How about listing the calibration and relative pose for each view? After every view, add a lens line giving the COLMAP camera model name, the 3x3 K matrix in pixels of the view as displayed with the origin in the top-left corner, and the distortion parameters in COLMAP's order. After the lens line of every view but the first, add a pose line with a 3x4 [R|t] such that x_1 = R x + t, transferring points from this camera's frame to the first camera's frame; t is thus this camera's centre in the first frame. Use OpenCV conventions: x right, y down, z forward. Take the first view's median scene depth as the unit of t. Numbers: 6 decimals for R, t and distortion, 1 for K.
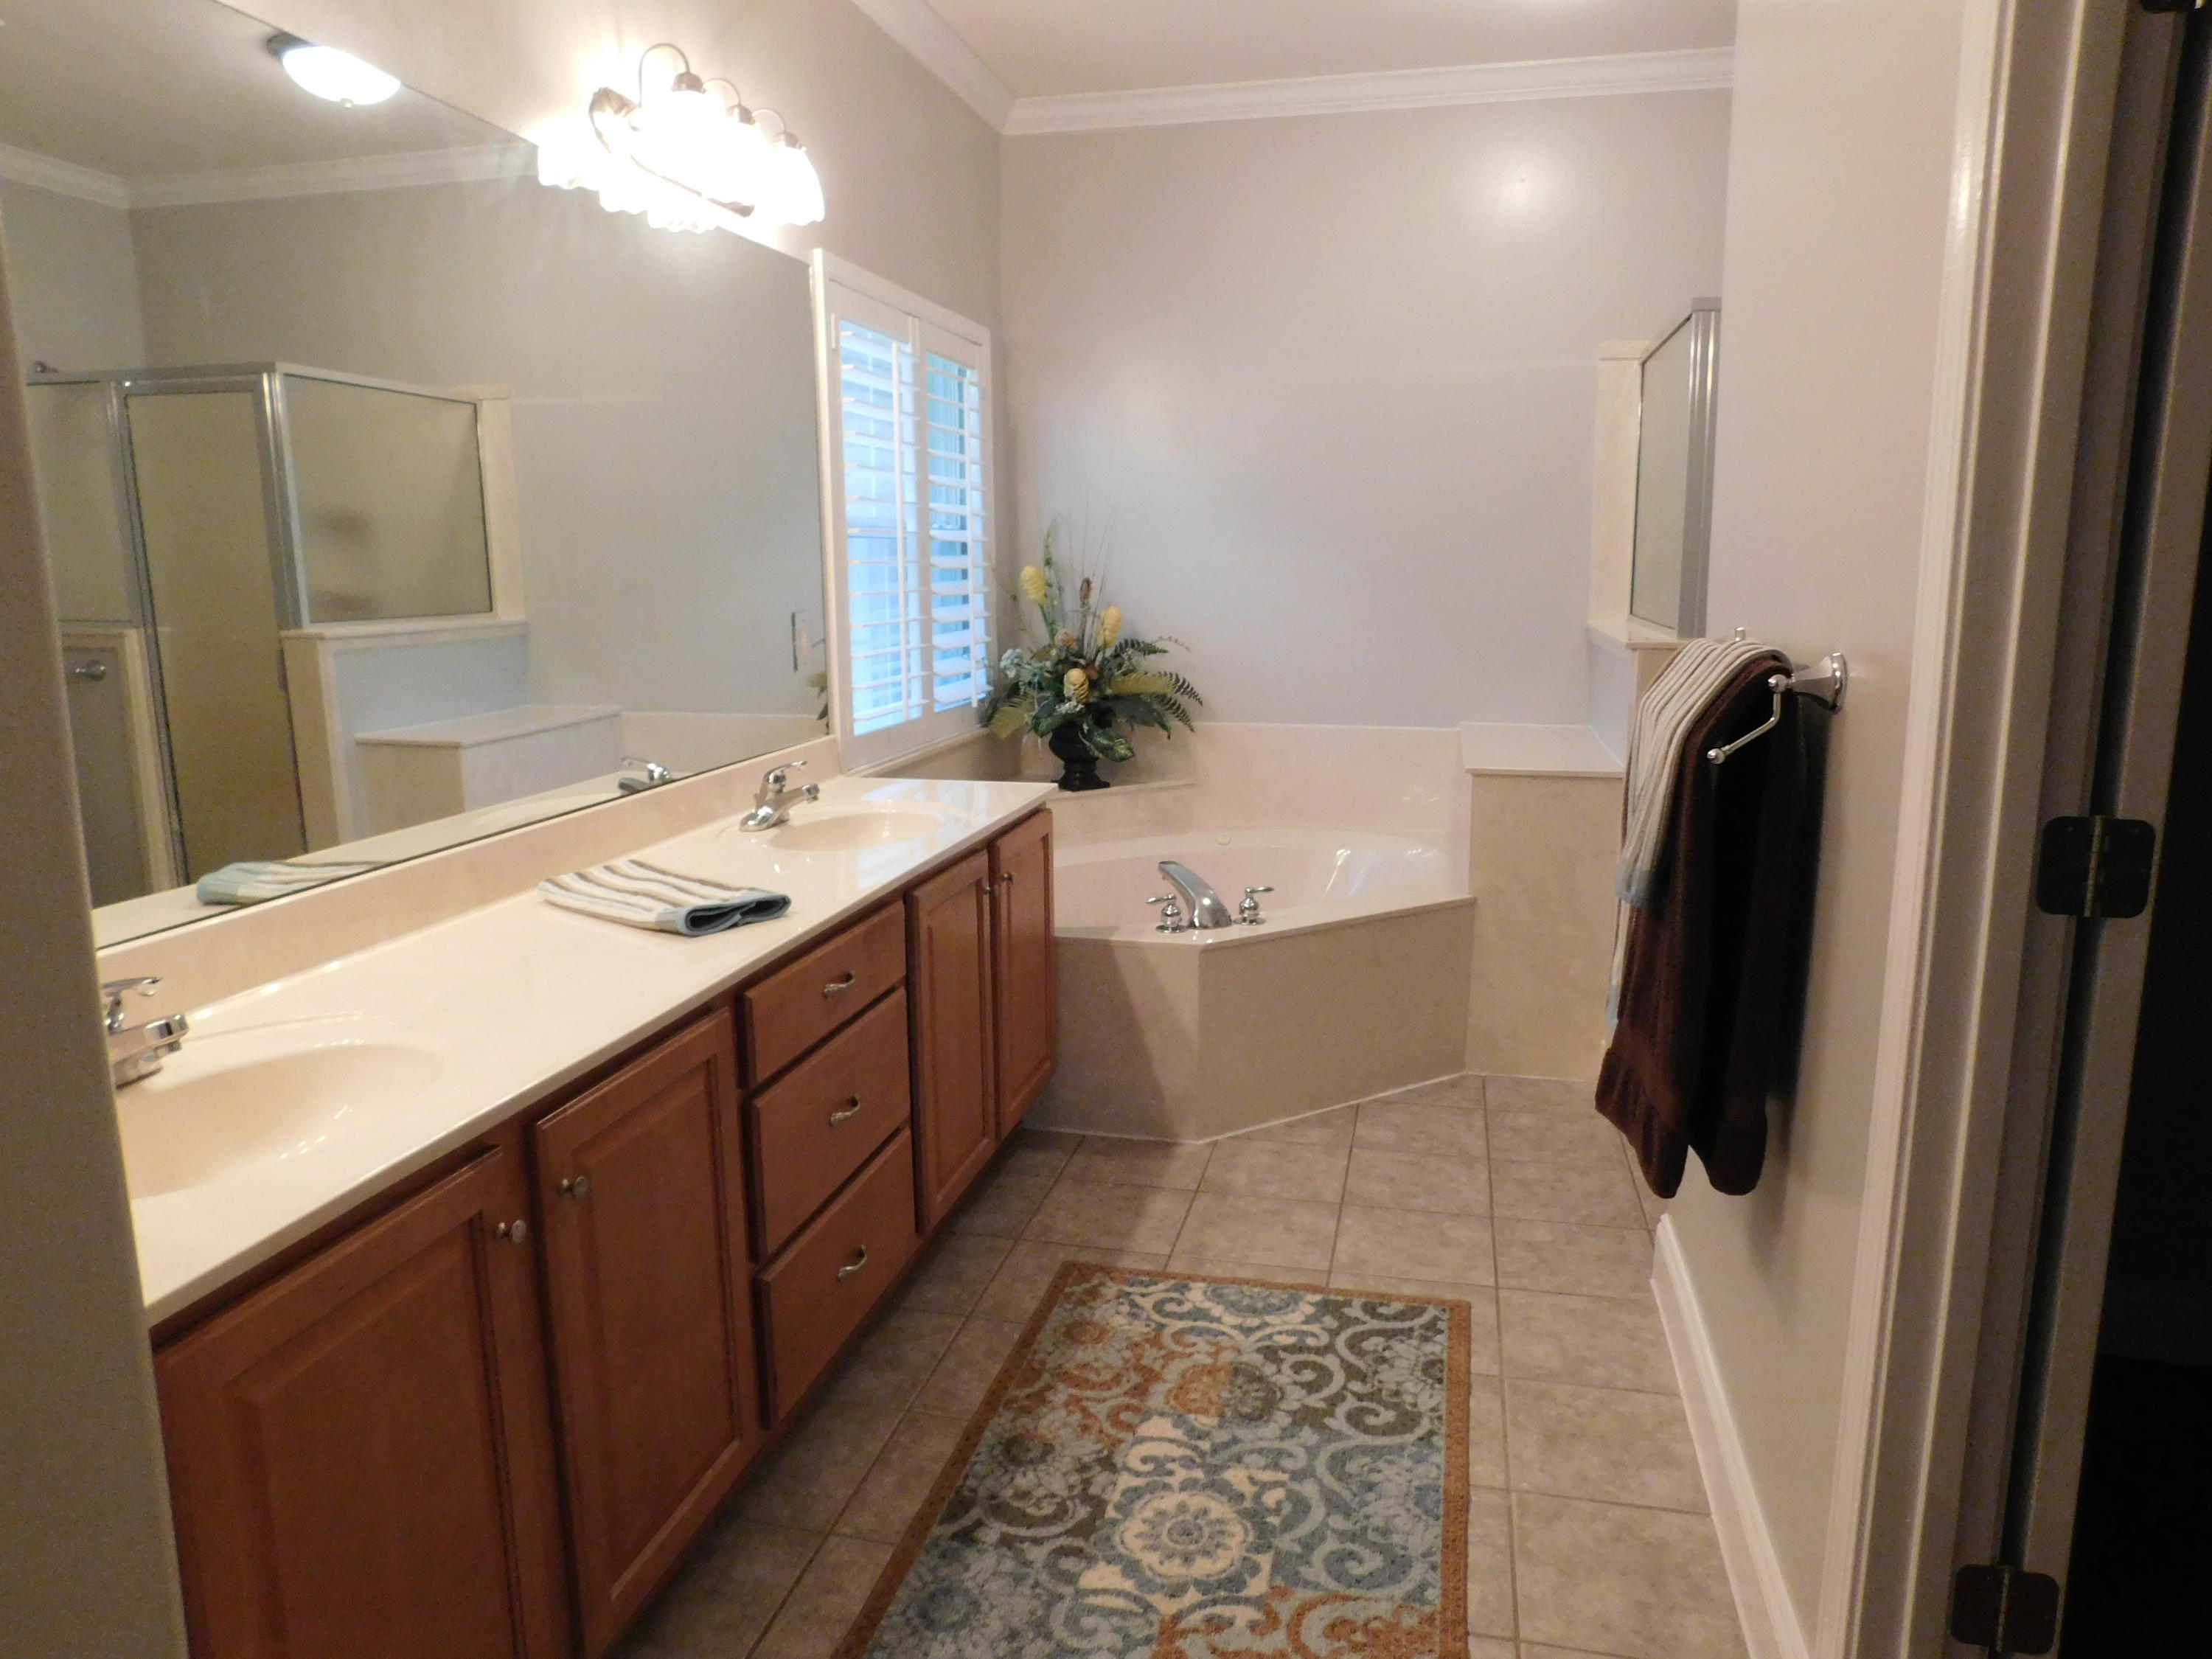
lens RADIAL K [[1451.2, 0, 1106.0], [0, 1451.2, 829.5], [0, 0, 1]] dist [-0.073637, 0.048039]
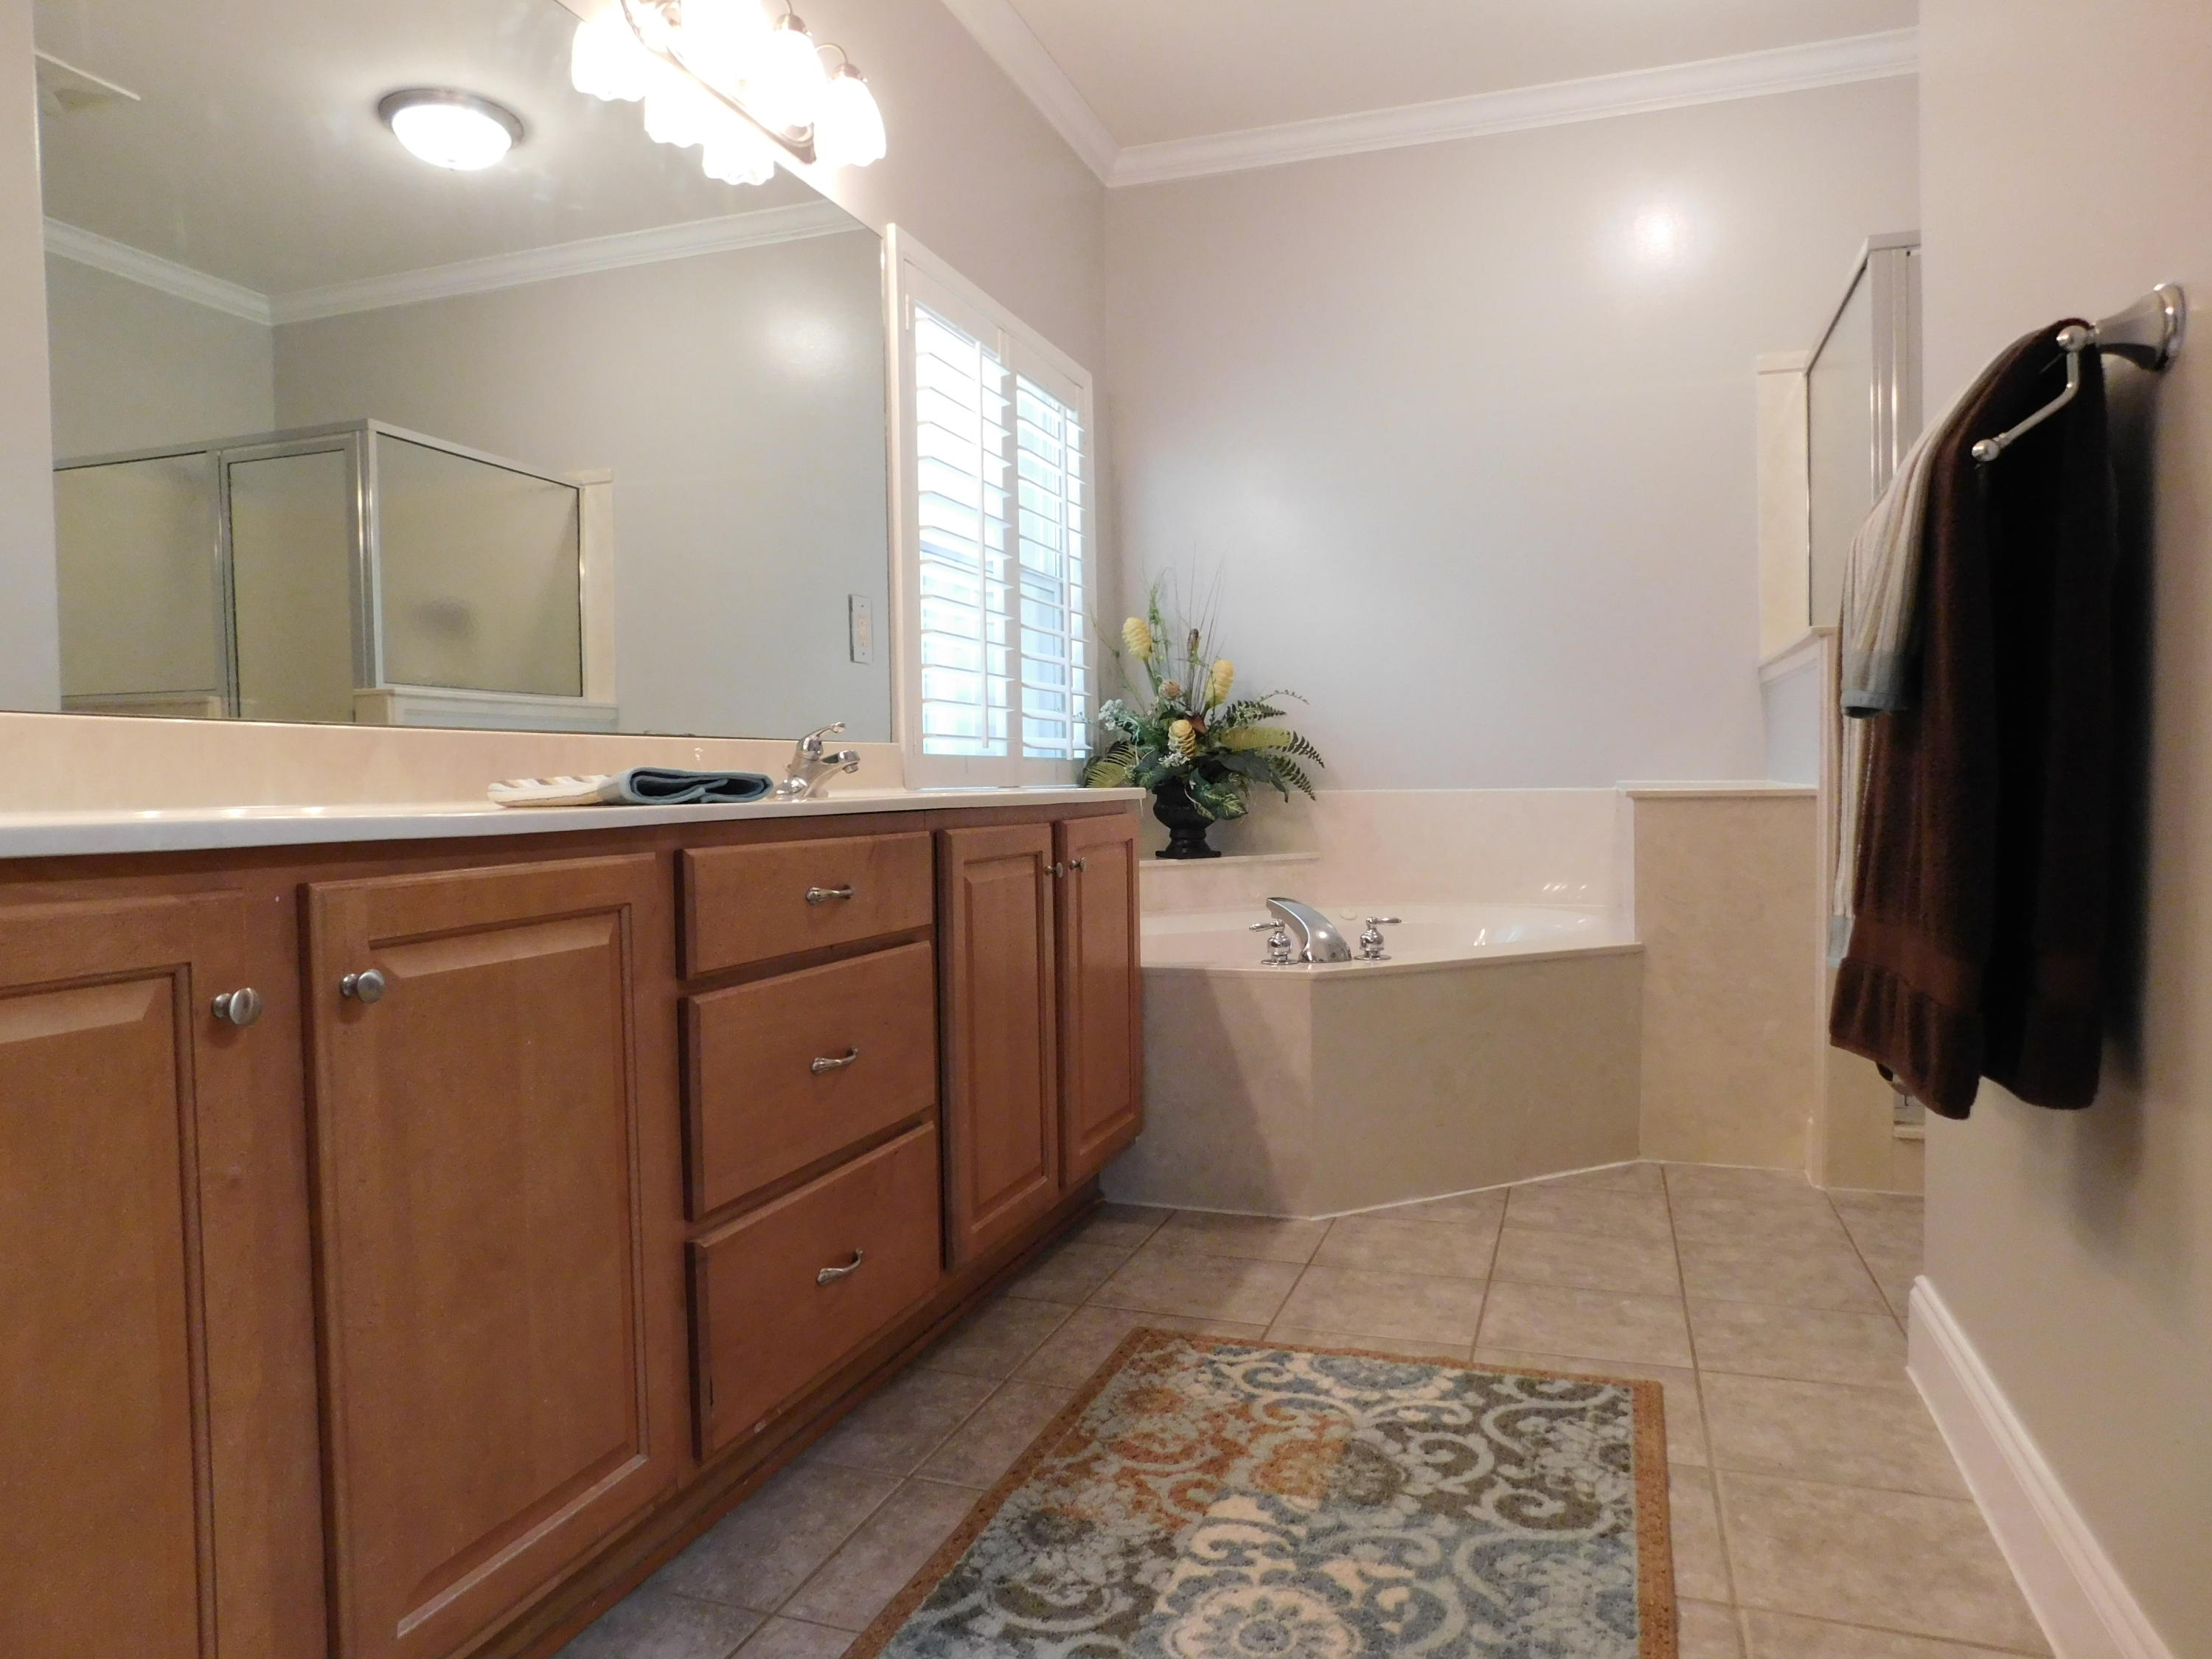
lens RADIAL K [[1455.0, 0, 1106.0], [0, 1455.0, 829.5], [0, 0, 1]] dist [-0.076477, 0.061359]
pose [[0.995053, -0.004317, -0.099248, 0.039927], [-0.010419, 0.989011, -0.147477, 0.164106], [0.098794, 0.147781, 0.984073, 0.194365]]
